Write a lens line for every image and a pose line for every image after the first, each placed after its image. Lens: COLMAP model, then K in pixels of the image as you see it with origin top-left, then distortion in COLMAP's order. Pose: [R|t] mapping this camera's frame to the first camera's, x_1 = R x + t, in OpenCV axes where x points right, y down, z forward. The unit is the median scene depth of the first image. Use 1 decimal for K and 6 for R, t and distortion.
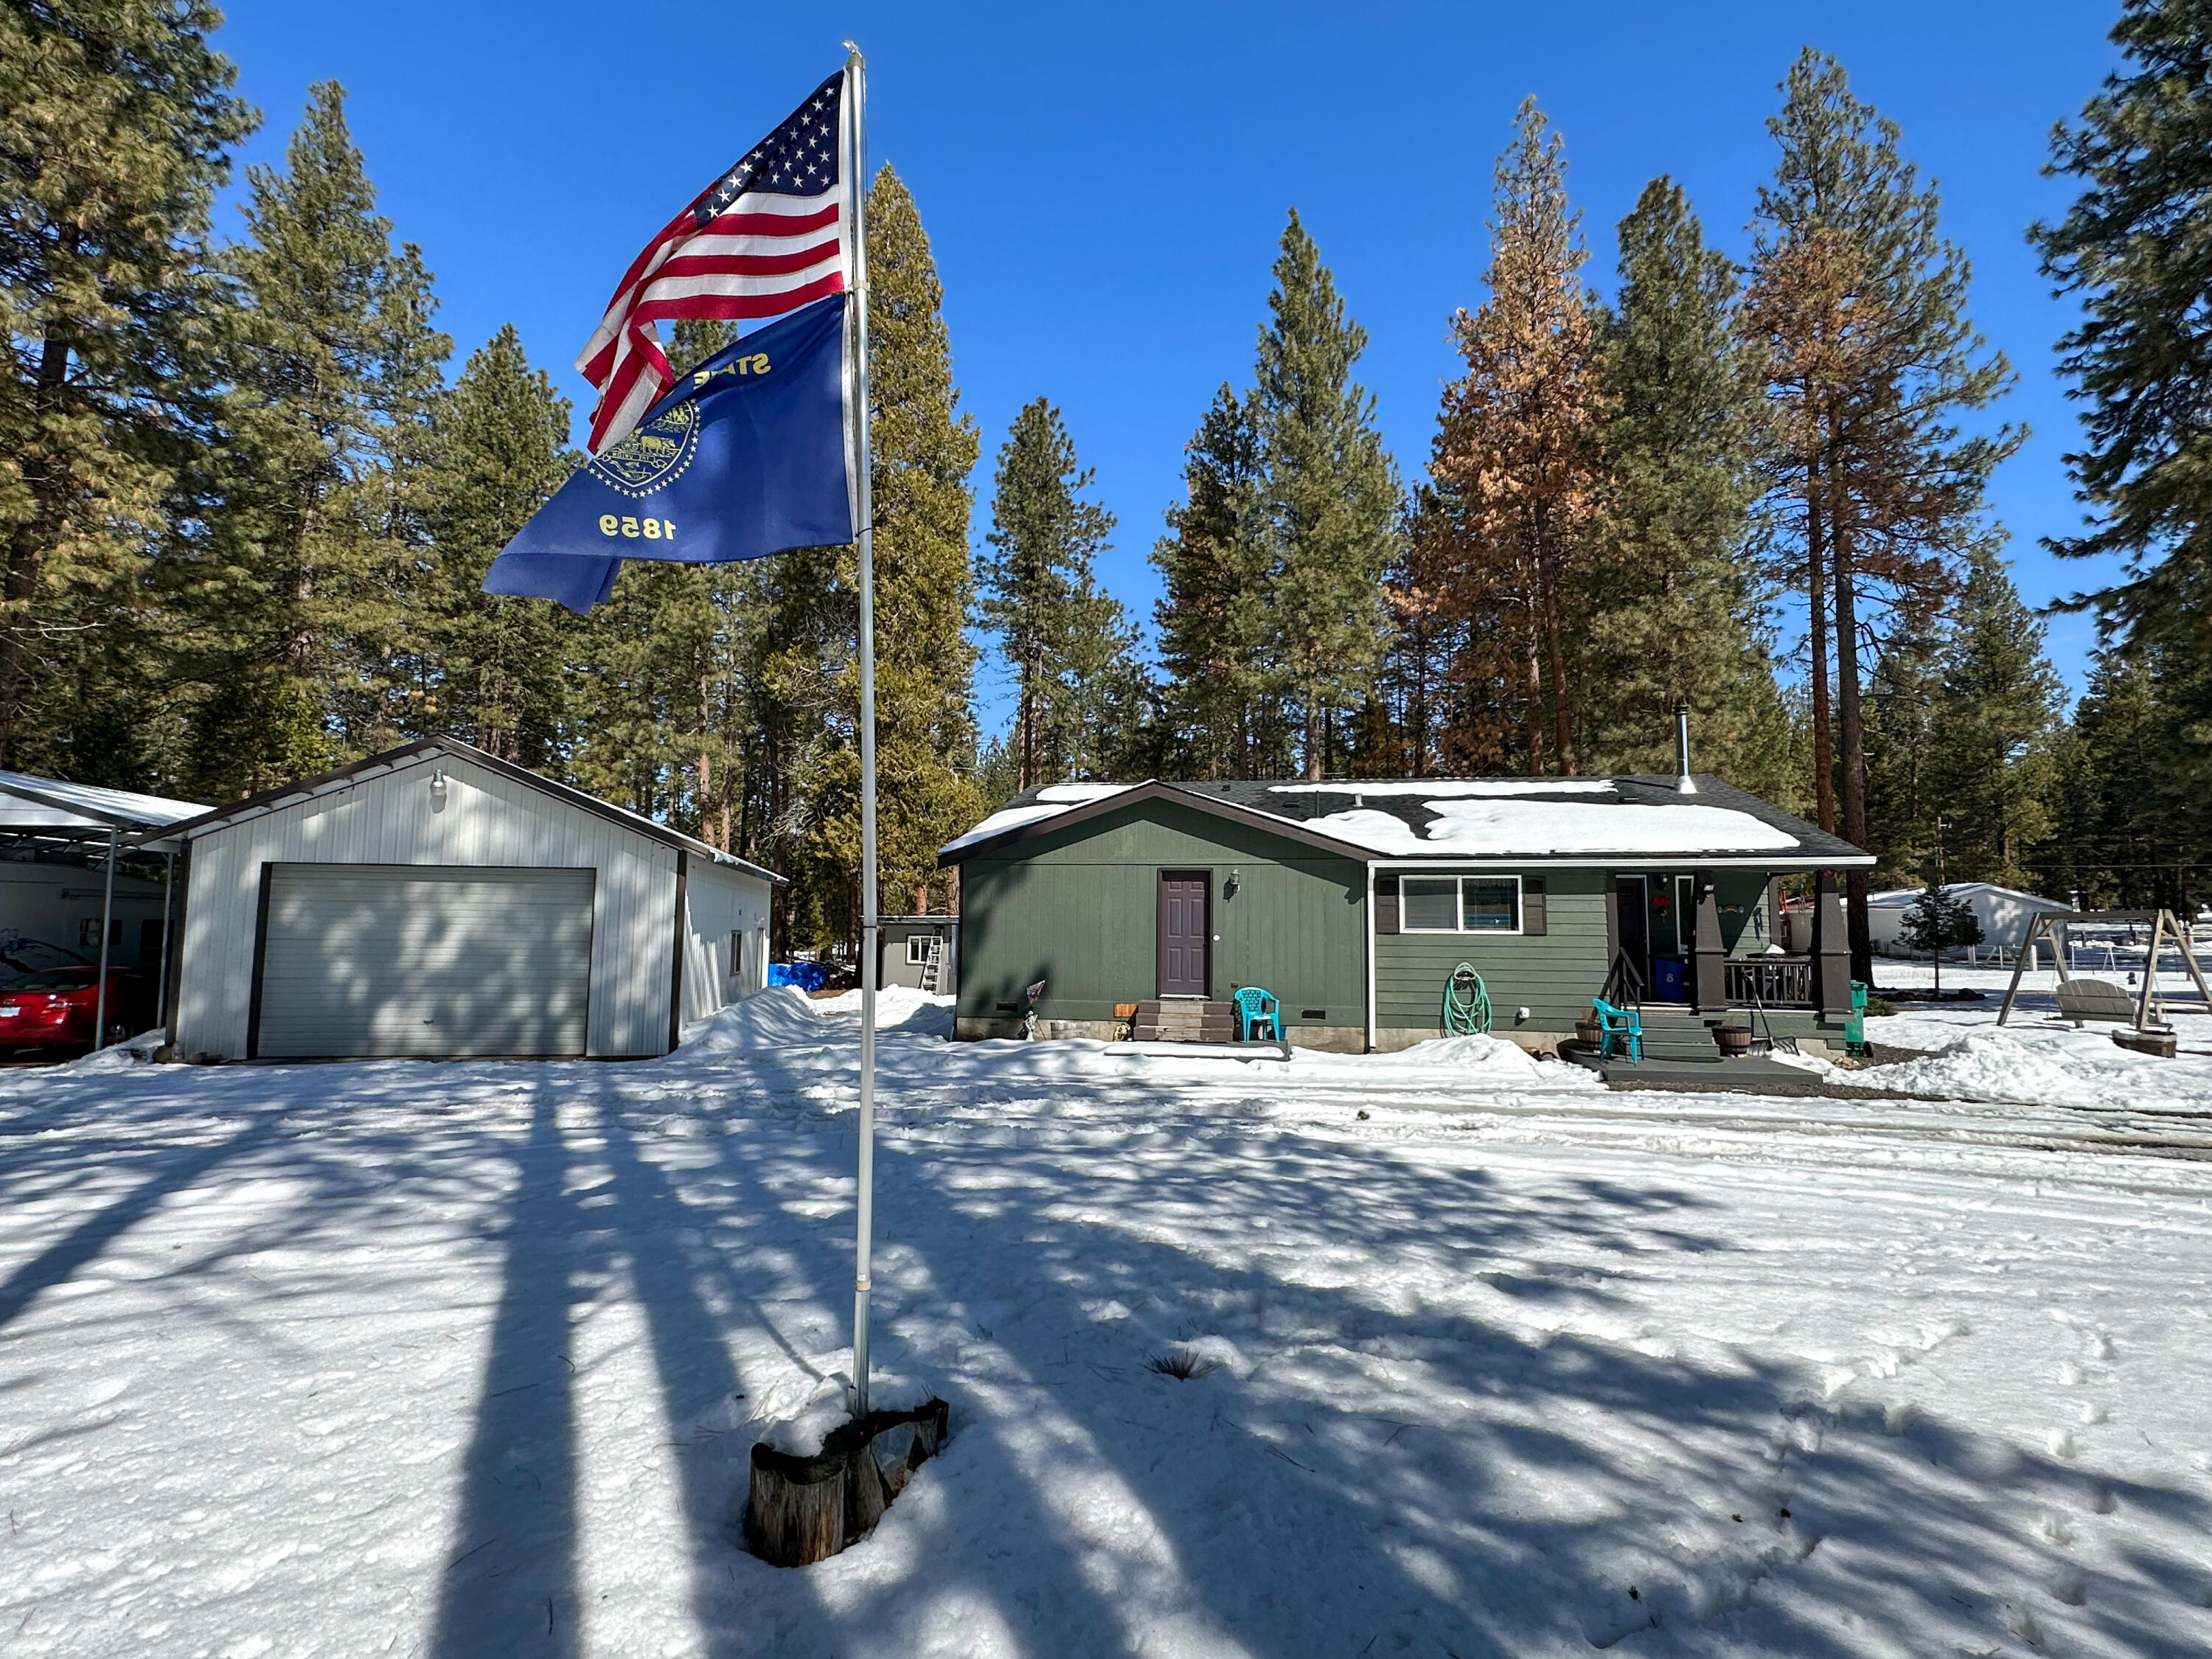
lens RADIAL K [[1098.9, 0, 1098.0], [0, 1098.9, 823.0], [0, 0, 1]] dist [-0.003637, 0.009345]
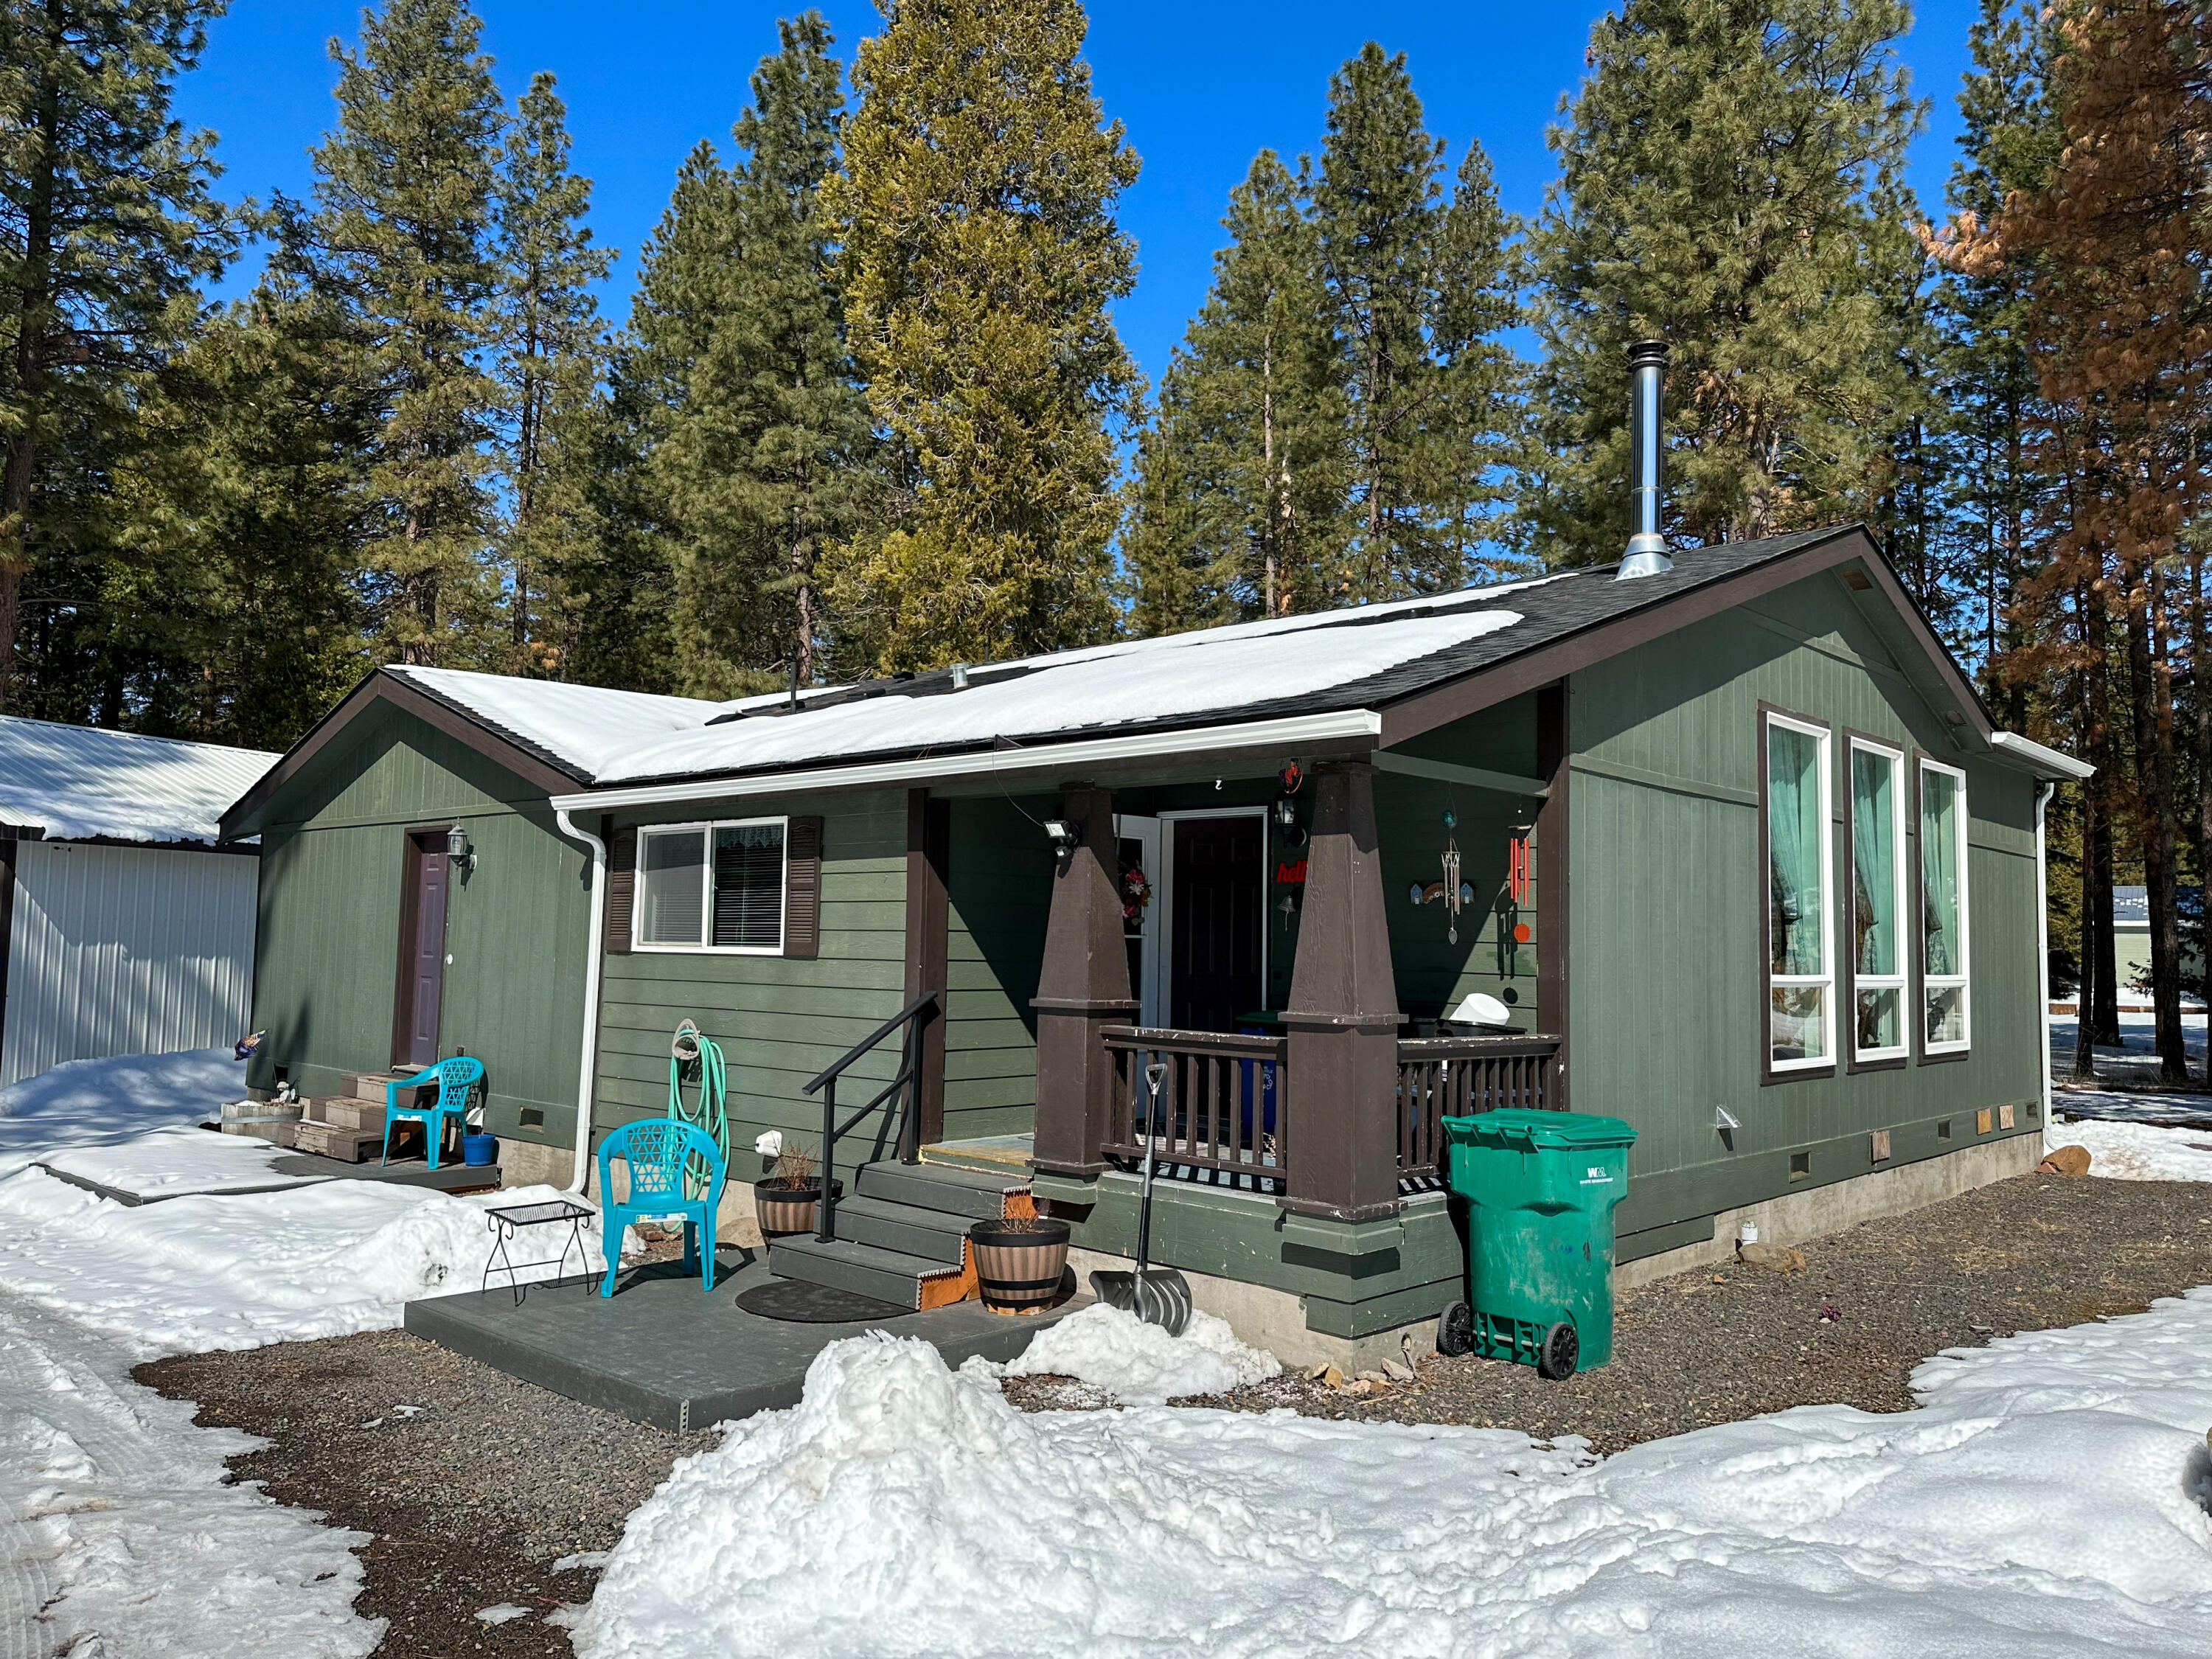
lens RADIAL K [[1591.0, 0, 1106.9], [0, 1591.0, 822.4], [0, 0, 1]] dist [0.072141, -0.013276]
pose [[0.844700, -0.033950, -0.534163, 0.763609], [0.042342, 0.999097, 0.003459, 0.049483], [0.533563, -0.025539, 0.845375, 0.510310]]
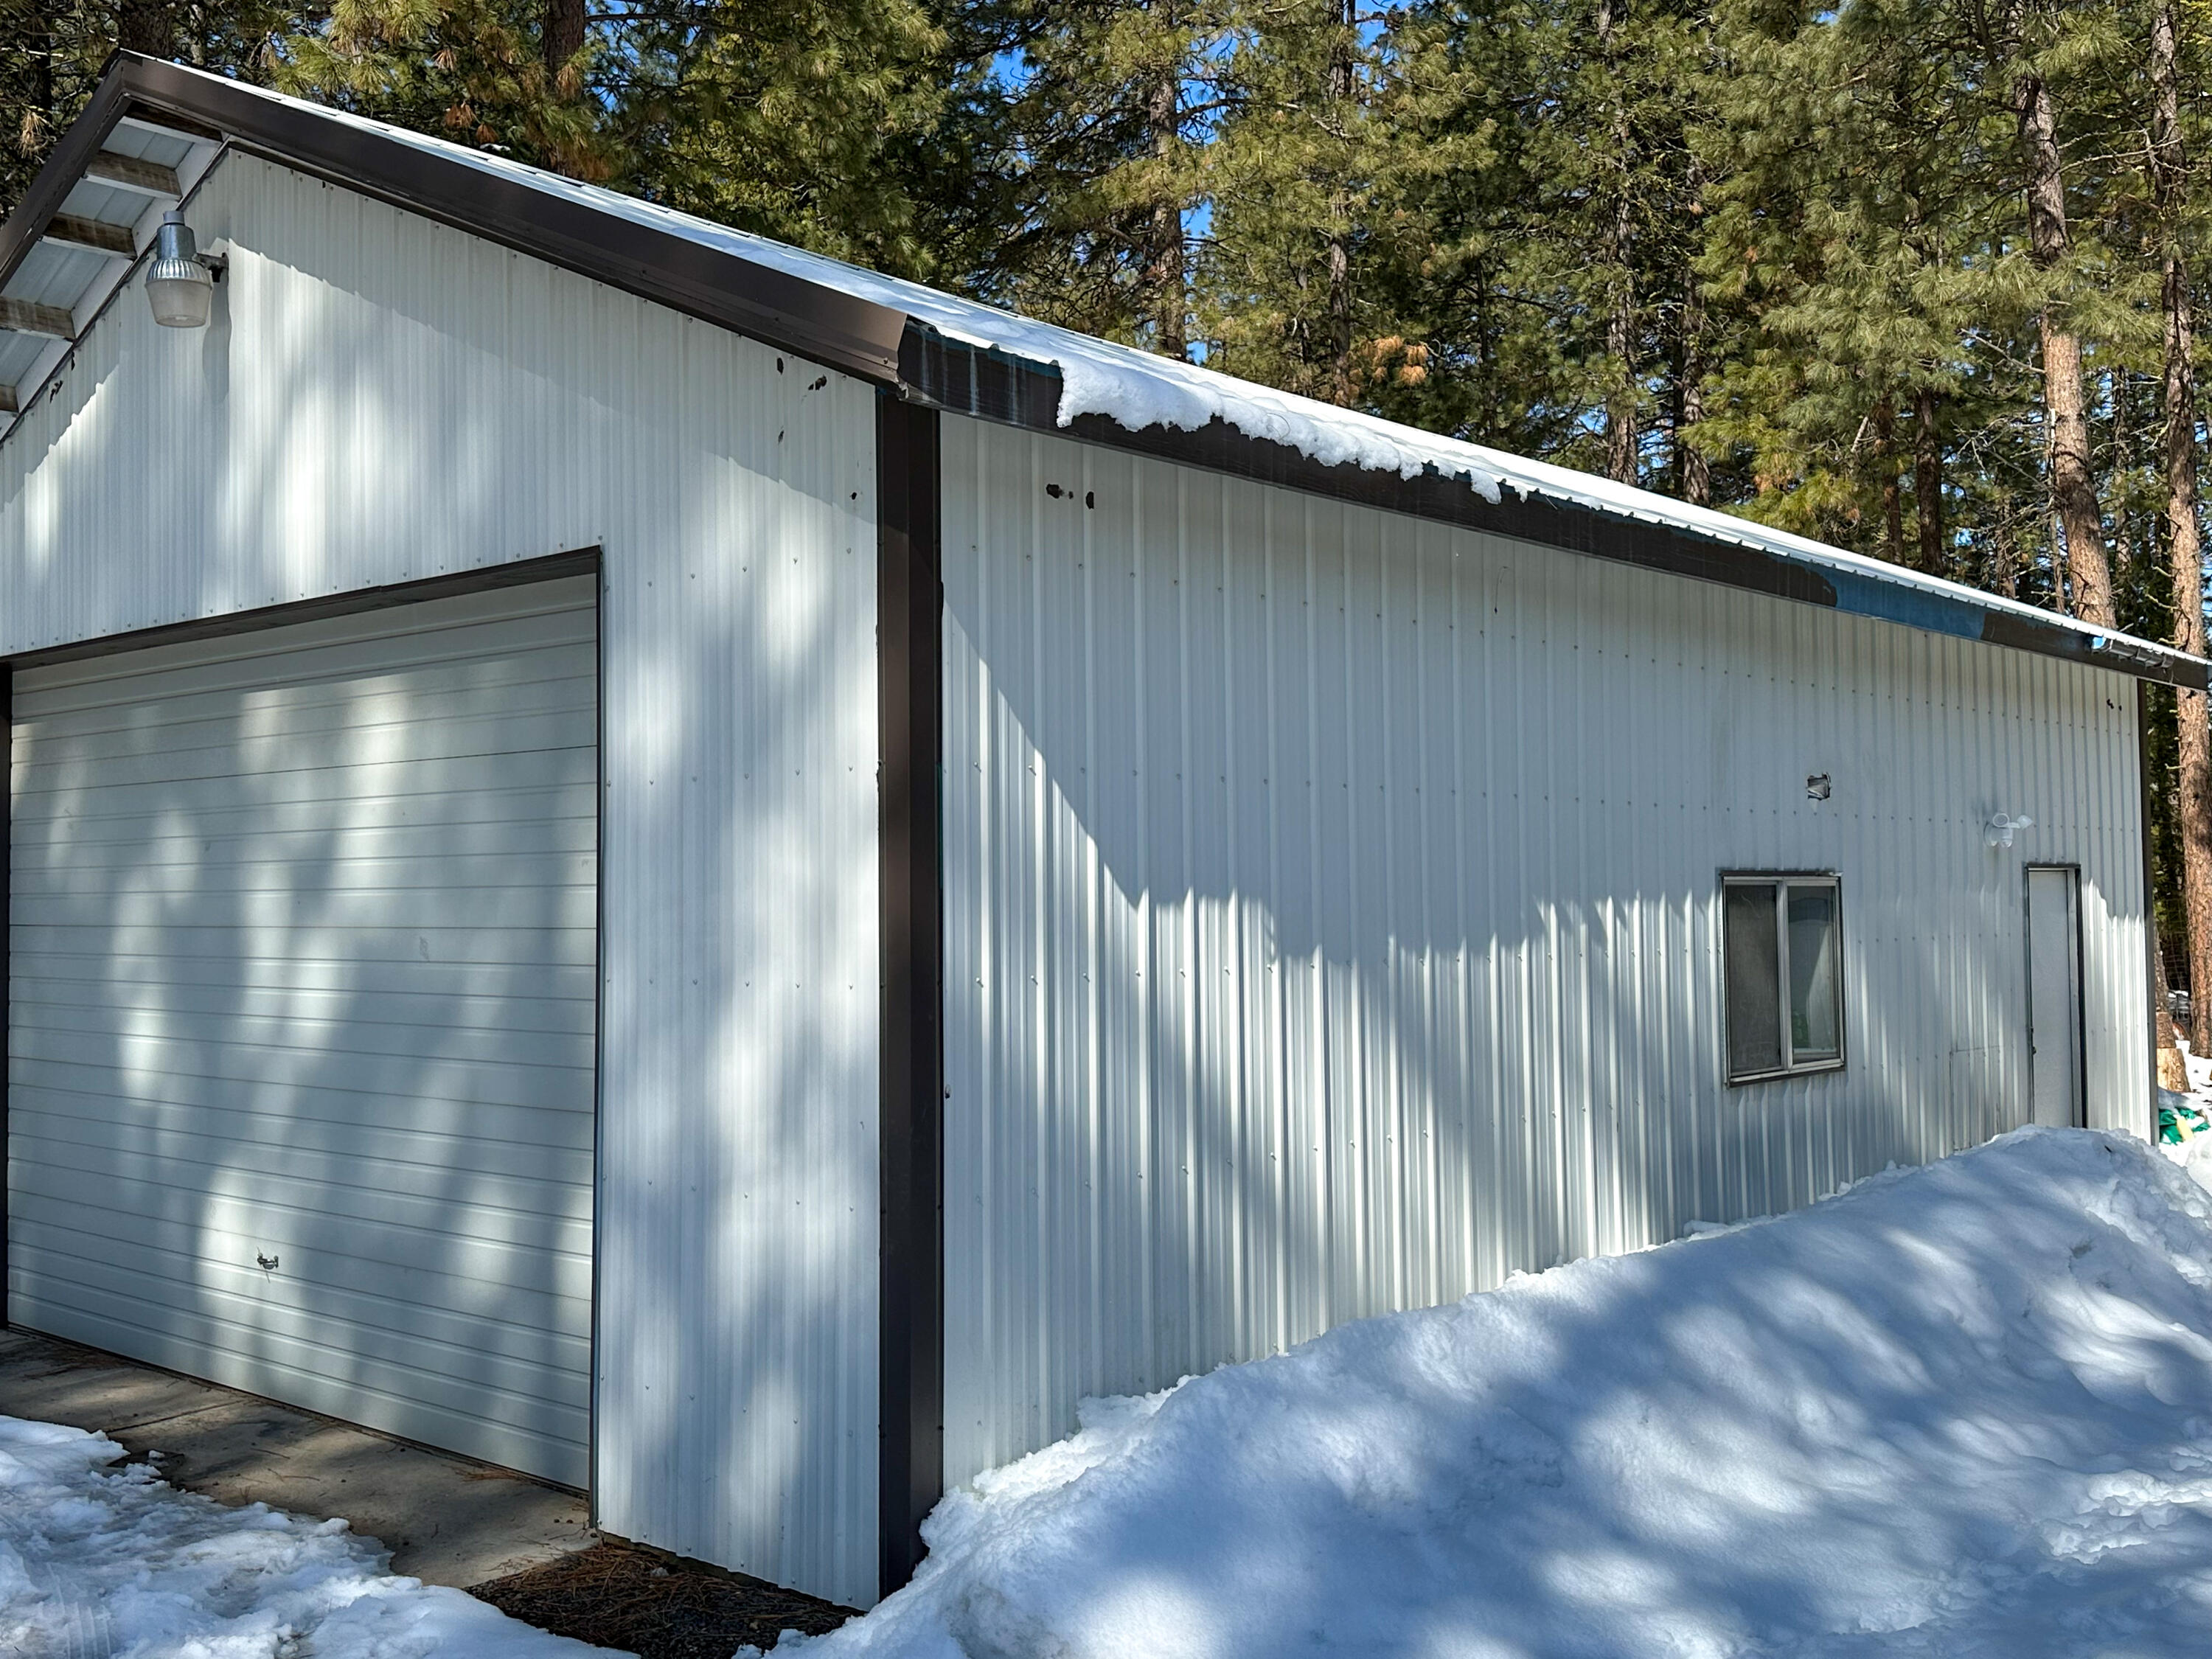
lens RADIAL K [[2156.8, 0, 1110.7], [0, 2156.8, 832.1], [0, 0, 1]] dist [0.033274, 0.000000]
pose [[0.633098, -0.044758, -0.772777, -0.119131], [0.098038, 0.994924, 0.022694, 0.087206], [0.767838, -0.090129, 0.634272, 0.828425]]
